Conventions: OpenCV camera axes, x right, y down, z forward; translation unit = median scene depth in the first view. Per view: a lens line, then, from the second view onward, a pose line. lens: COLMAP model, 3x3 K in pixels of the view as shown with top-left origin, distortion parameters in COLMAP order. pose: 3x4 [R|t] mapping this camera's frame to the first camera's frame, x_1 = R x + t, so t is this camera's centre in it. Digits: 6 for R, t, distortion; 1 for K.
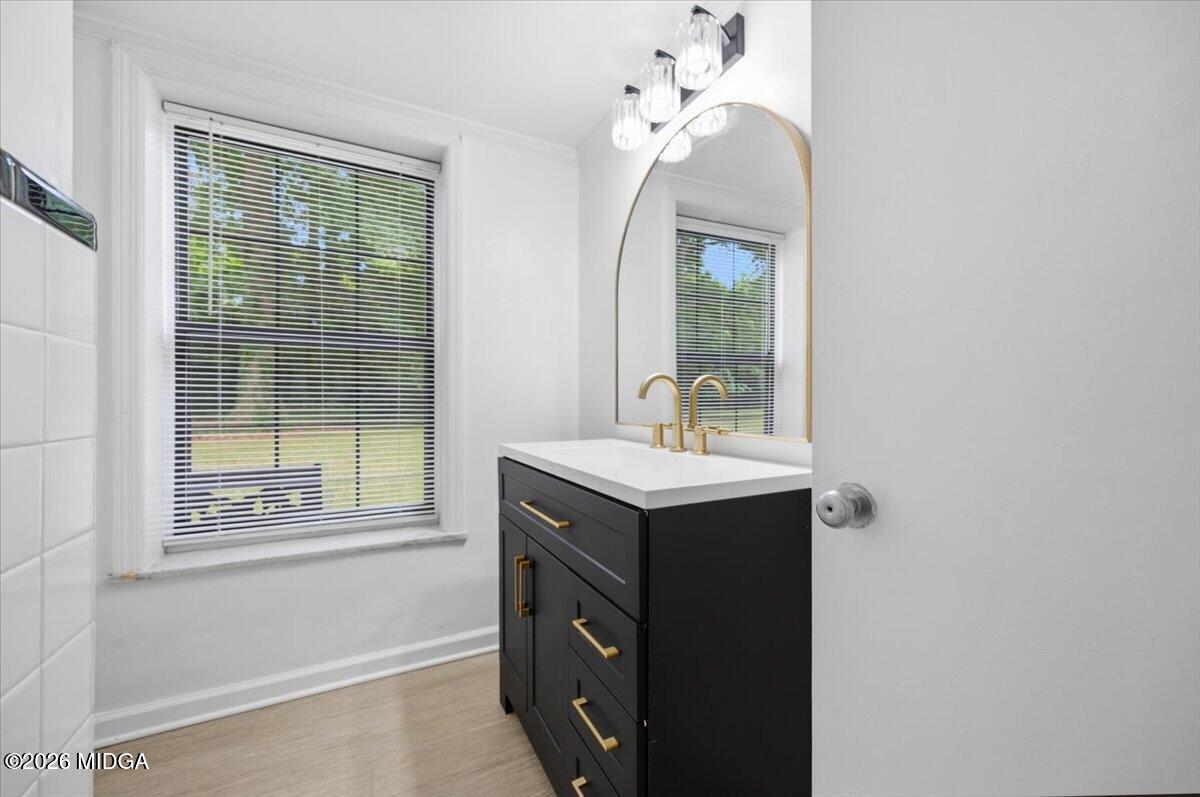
lens RADIAL K [[466.3, 0, 600.1], [0, 466.3, 403.3], [0, 0, 1]] dist [-0.001509, 0.000488]
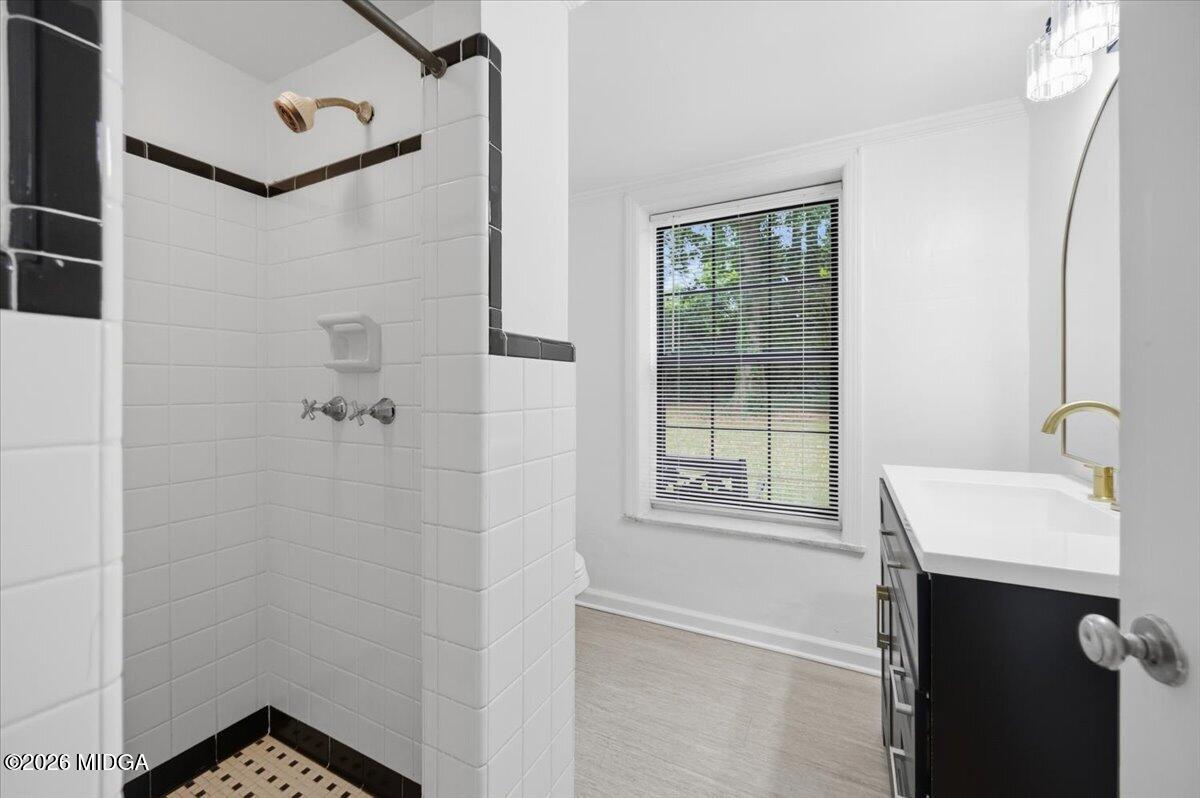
lens RADIAL K [[466.3, 0, 600.7], [0, 466.3, 390.3], [0, 0, 1]] dist [-0.001509, 0.000488]
pose [[0.582304, -0.002856, -0.812966, 0.215240], [0.002598, 0.999995, -0.001652, -0.062120], [0.812967, -0.001151, 0.582309, -0.037757]]
